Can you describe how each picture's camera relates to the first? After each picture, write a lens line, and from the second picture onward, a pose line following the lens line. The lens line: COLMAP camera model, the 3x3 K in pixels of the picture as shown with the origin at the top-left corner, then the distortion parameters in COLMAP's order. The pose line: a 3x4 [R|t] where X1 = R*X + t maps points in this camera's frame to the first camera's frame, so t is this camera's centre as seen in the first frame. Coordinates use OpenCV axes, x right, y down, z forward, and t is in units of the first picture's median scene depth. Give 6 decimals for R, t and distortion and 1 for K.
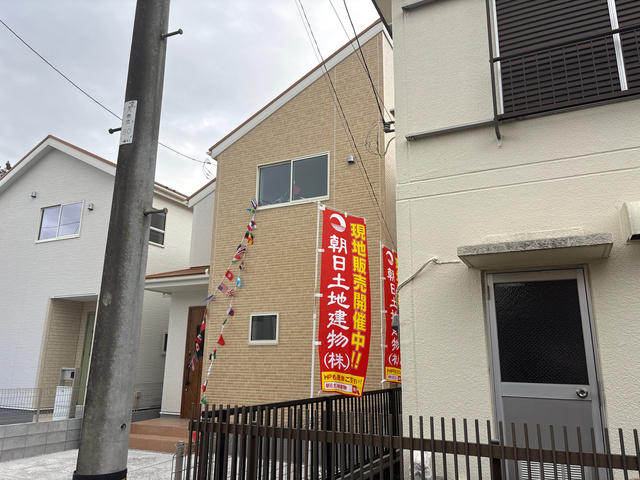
lens RADIAL K [[481.1, 0, 320.0], [0, 481.1, 240.0], [0, 0, 1]] dist [0.064761, -0.075267]
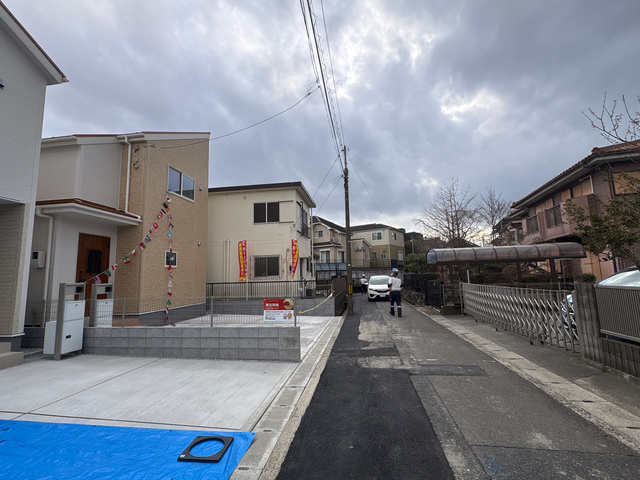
lens RADIAL K [[293.4, 0, 320.0], [0, 293.4, 240.0], [0, 0, 1]] dist [-0.000528, -0.000193]
pose [[-0.300792, 0.114385, 0.946805, -1.338922], [-0.207792, 0.961069, -0.182122, 0.193552], [-0.930778, -0.251519, -0.265314, 0.759682]]
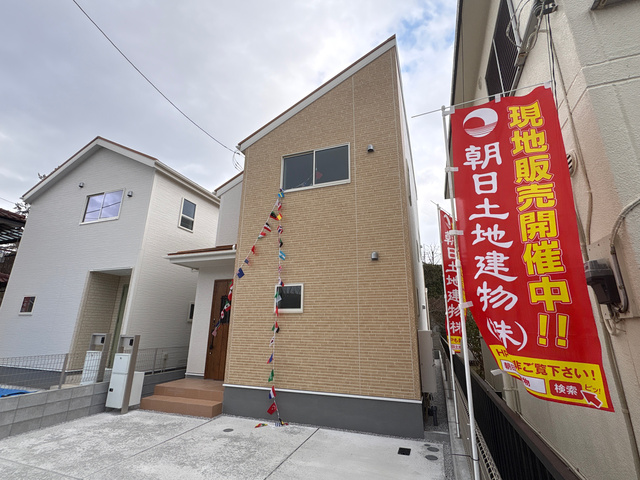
lens RADIAL K [[302.6, 0, 320.0], [0, 302.6, 240.0], [0, 0, 1]] dist [-0.000090, -0.000455]
pose [[0.994464, 0.028562, 0.101124, -0.115193], [-0.024982, 0.999022, -0.036493, 0.074247], [-0.102067, 0.033765, 0.994204, 0.303871]]
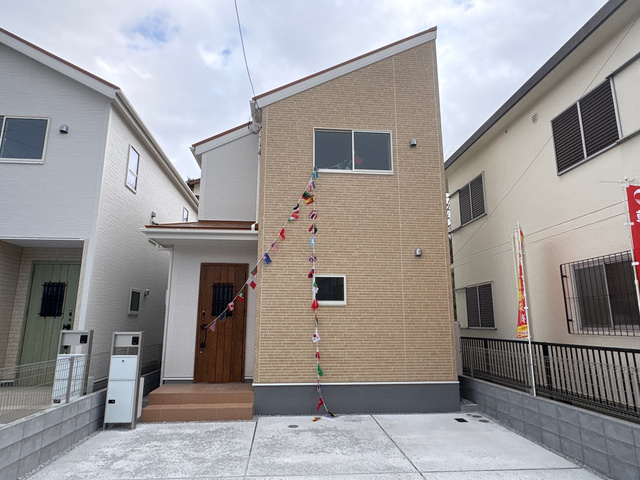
lens RADIAL K [[400.1, 0, 320.0], [0, 400.1, 240.0], [0, 0, 1]] dist [-0.000869, 0.000272]
pose [[0.856329, 0.095763, 0.507473, -0.554938], [-0.117157, 0.993060, 0.010299, 0.071305], [-0.502965, -0.068274, 0.861606, 0.282483]]
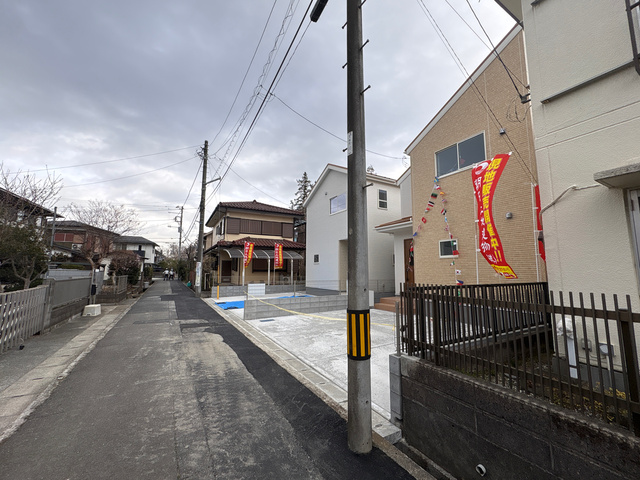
lens RADIAL K [[263.2, 0, 320.0], [0, 263.2, 240.0], [0, 0, 1]] dist [-0.000978, 0.000062]
pose [[0.830787, -0.072604, -0.551835, 0.021321], [0.141642, 0.986393, 0.083464, 0.012186], [0.538266, -0.147504, 0.829766, -0.006176]]
